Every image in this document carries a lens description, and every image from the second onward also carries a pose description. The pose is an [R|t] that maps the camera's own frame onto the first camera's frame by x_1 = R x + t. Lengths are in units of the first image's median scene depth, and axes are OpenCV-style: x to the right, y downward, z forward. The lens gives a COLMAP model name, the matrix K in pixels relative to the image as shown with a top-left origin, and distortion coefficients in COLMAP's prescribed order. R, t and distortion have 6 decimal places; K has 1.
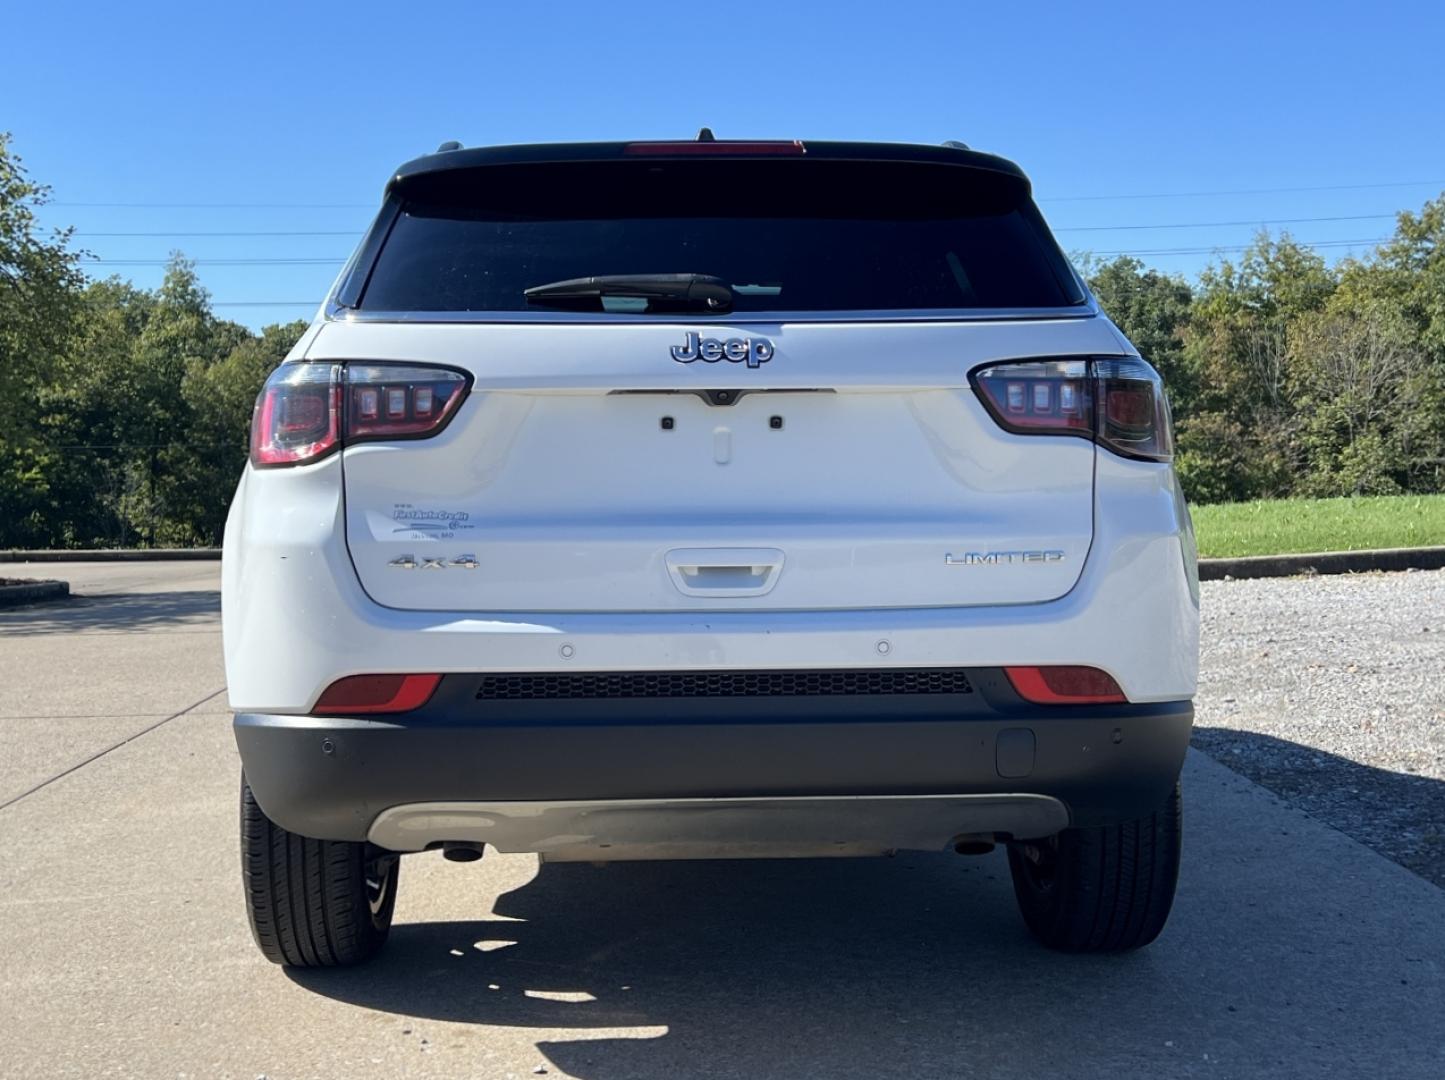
lens RADIAL K [[2010.5, 0, 764.2], [0, 2010.5, 546.3], [0, 0, 1]] dist [0.069759, 0.000000]
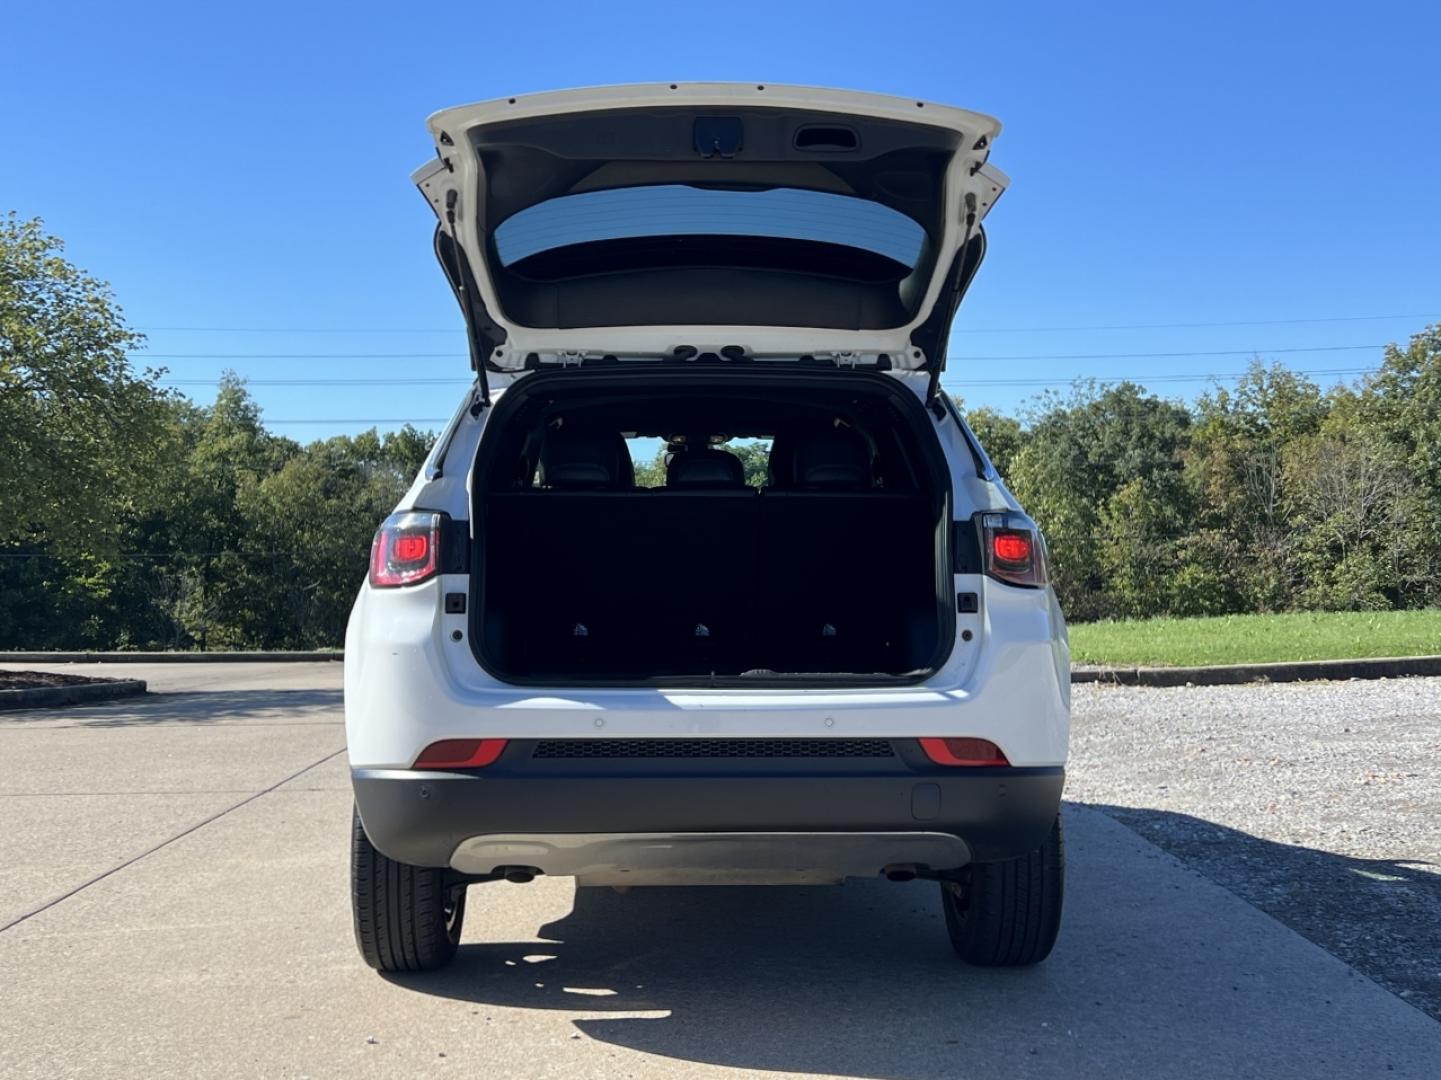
lens RADIAL K [[2004.9, 0, 748.1], [0, 2004.9, 515.4], [0, 0, 1]] dist [0.069759, 0.000000]
pose [[0.999717, 0.007030, -0.022709, 0.030908], [-0.008583, 0.997577, -0.069046, 0.003819], [0.022168, 0.069222, 0.997355, -0.344018]]
